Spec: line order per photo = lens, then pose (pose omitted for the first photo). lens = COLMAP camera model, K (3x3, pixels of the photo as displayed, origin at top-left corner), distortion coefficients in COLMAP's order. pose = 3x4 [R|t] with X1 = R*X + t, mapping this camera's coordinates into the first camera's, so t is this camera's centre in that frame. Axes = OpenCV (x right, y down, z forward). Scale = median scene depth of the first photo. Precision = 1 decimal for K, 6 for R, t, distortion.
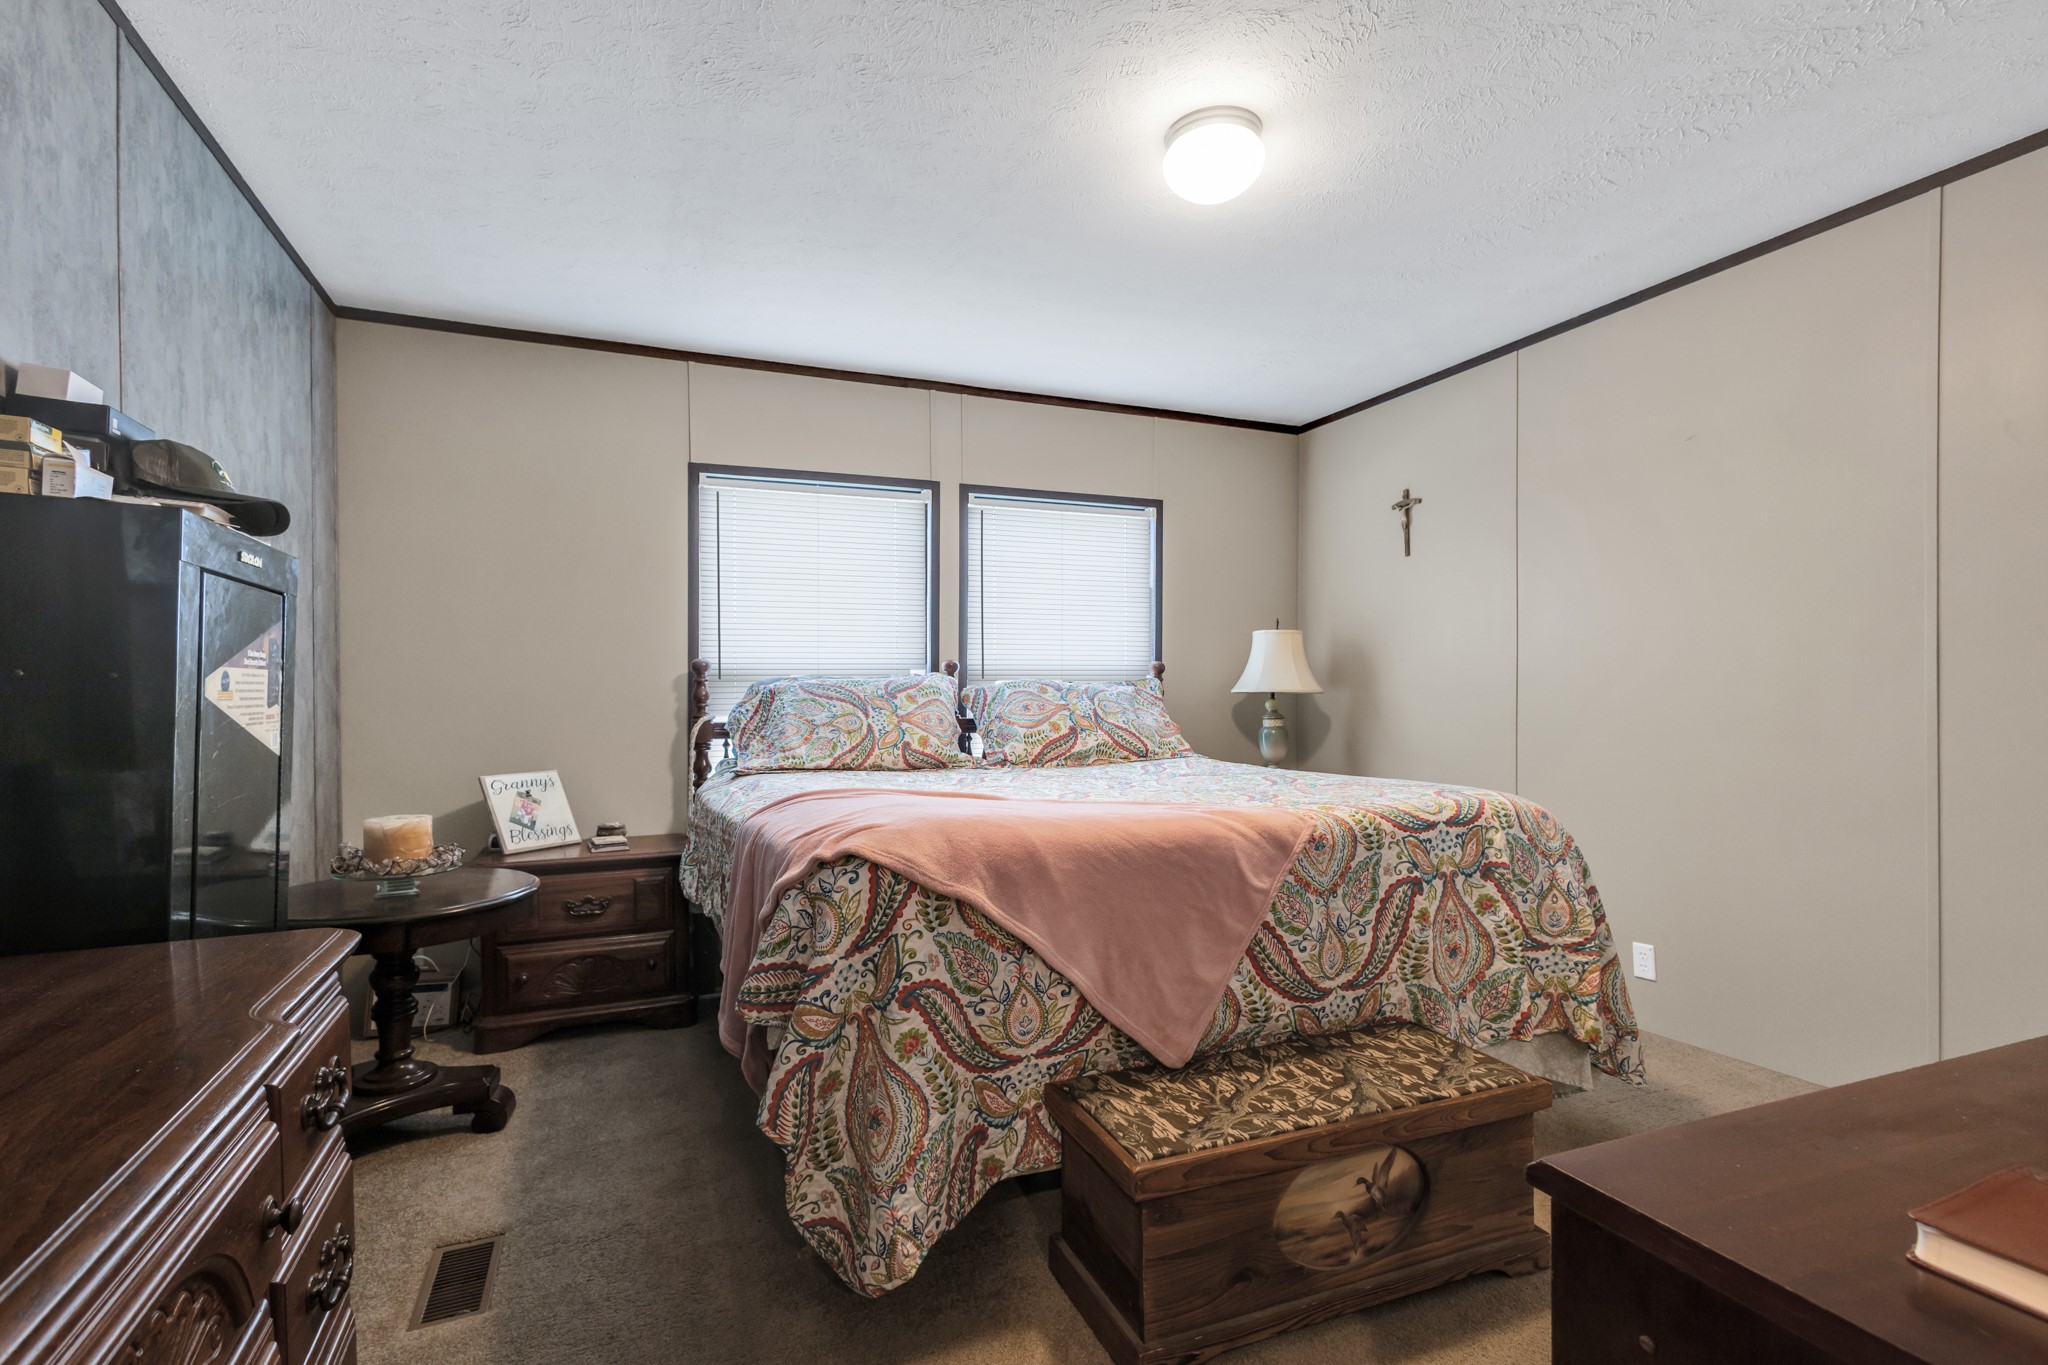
lens RADIAL K [[945.1, 0, 997.5], [0, 945.1, 696.2], [0, 0, 1]] dist [0.004330, 0.000133]
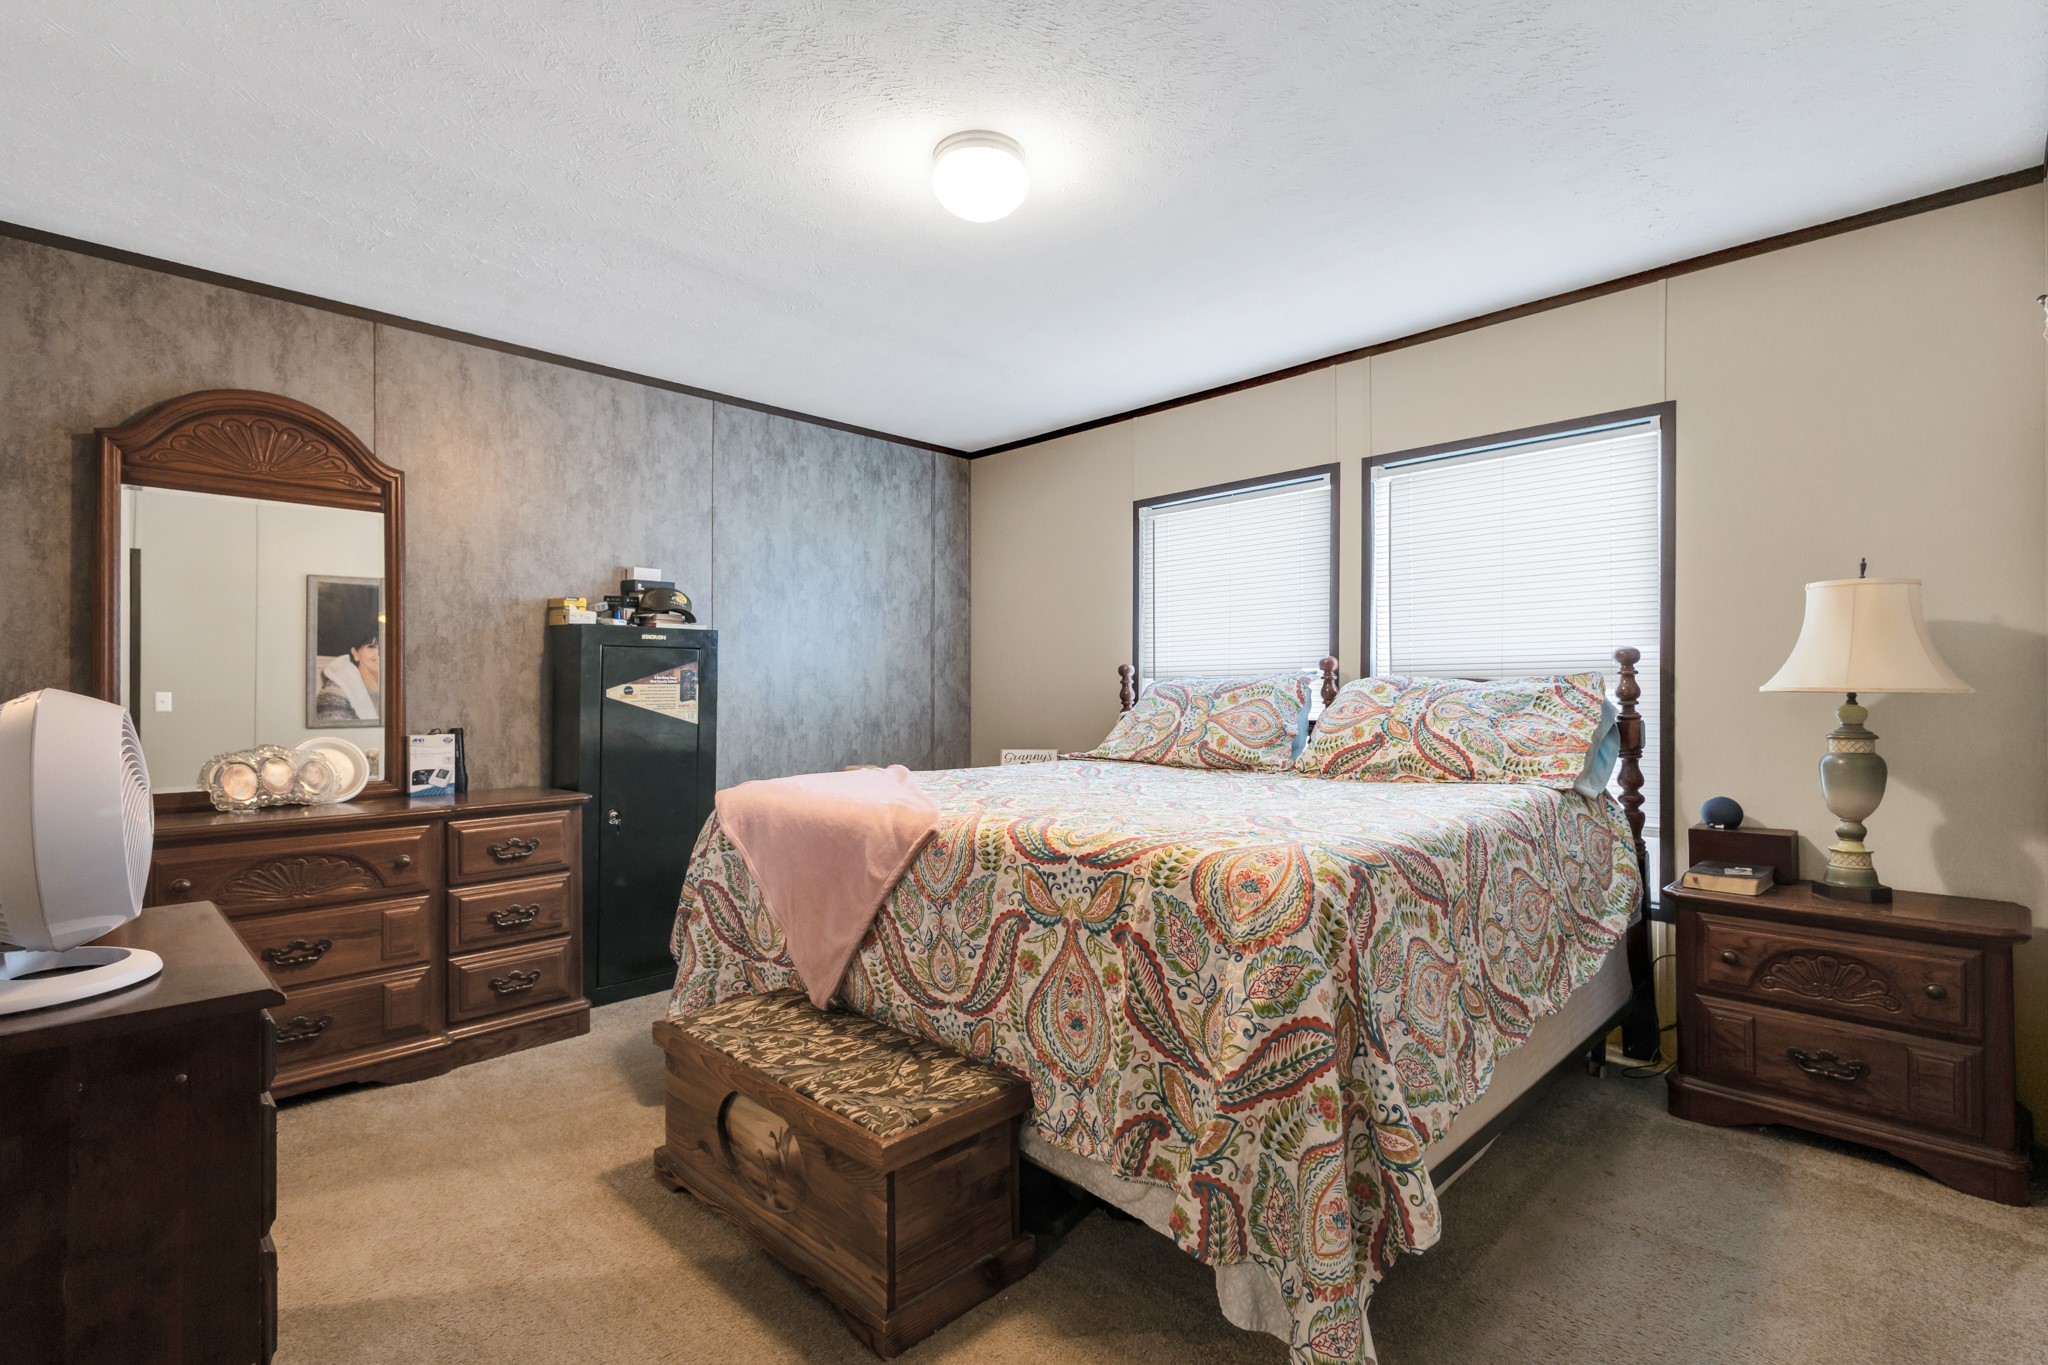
lens RADIAL K [[946.7, 0, 1024.0], [0, 946.7, 682.5], [0, 0, 1]] dist [0.001915, 0.000191]
pose [[0.411537, -0.009225, -0.911347, 1.238182], [0.000733, 0.999952, -0.009791, -0.008420], [0.911393, 0.003362, 0.411524, 0.654741]]
